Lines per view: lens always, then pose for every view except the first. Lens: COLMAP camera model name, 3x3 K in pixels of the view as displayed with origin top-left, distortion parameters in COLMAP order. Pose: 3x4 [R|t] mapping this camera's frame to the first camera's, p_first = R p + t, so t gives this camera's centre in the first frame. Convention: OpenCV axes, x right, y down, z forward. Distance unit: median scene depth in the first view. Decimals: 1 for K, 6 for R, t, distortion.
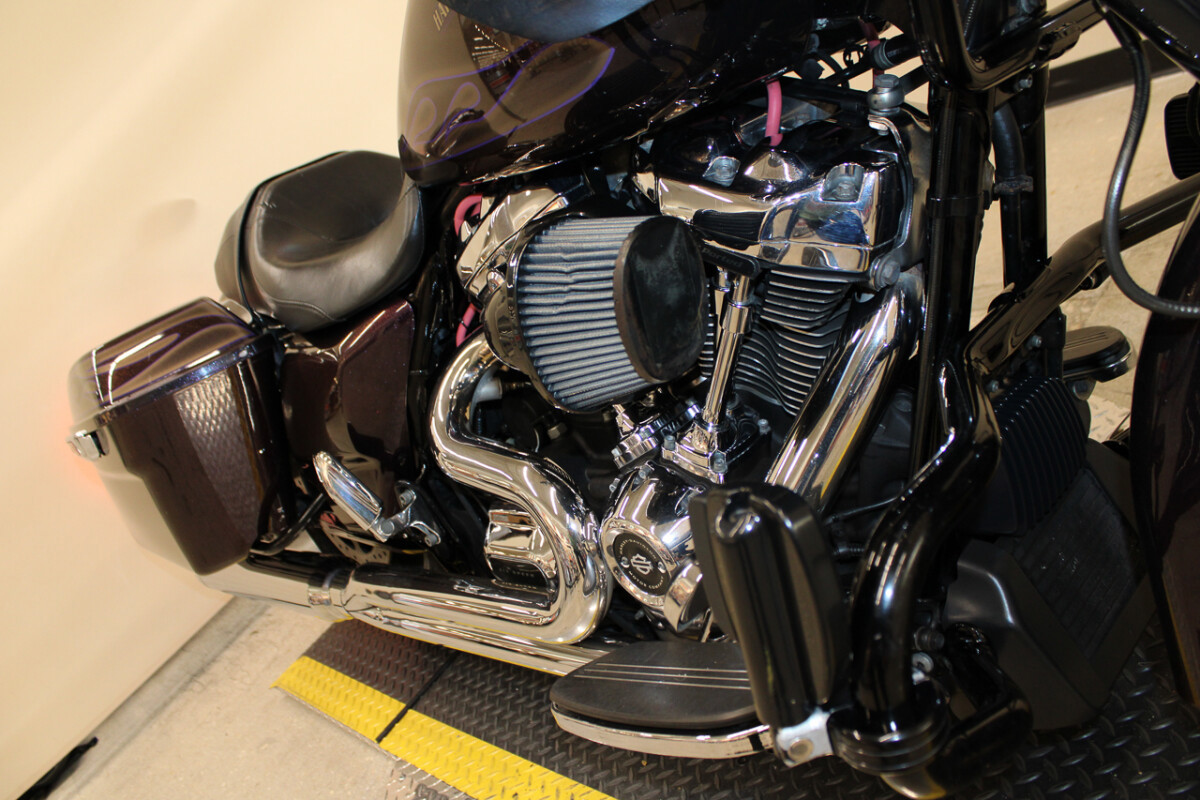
lens RADIAL K [[987.1, 0, 600.6], [0, 987.1, 419.0], [0, 0, 1]] dist [-0.136910, 0.004107]
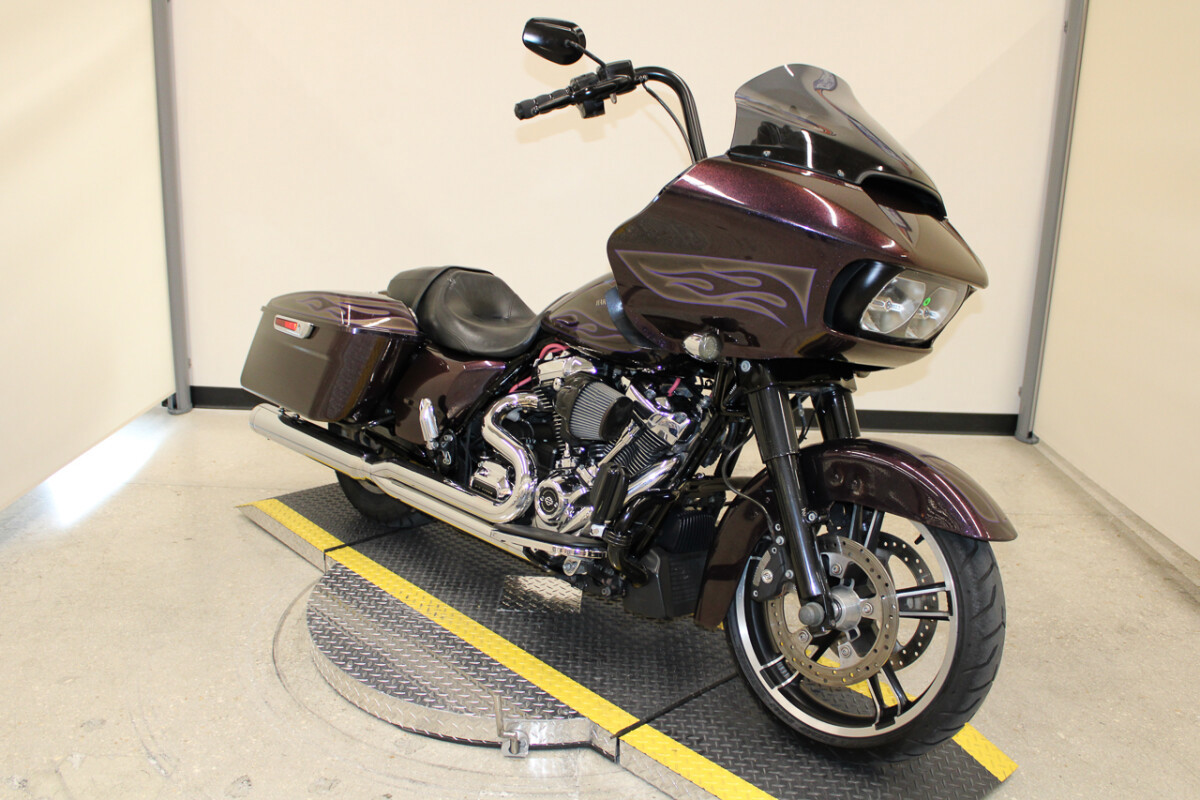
lens RADIAL K [[1074.9, 0, 596.9], [0, 1074.9, 414.1], [0, 0, 1]] dist [-0.167011, 0.161852]
pose [[0.845674, 0.521901, 0.111605, -0.213565], [-0.501469, 0.848604, -0.168526, 0.269233], [-0.182662, 0.086551, 0.979359, -1.348804]]
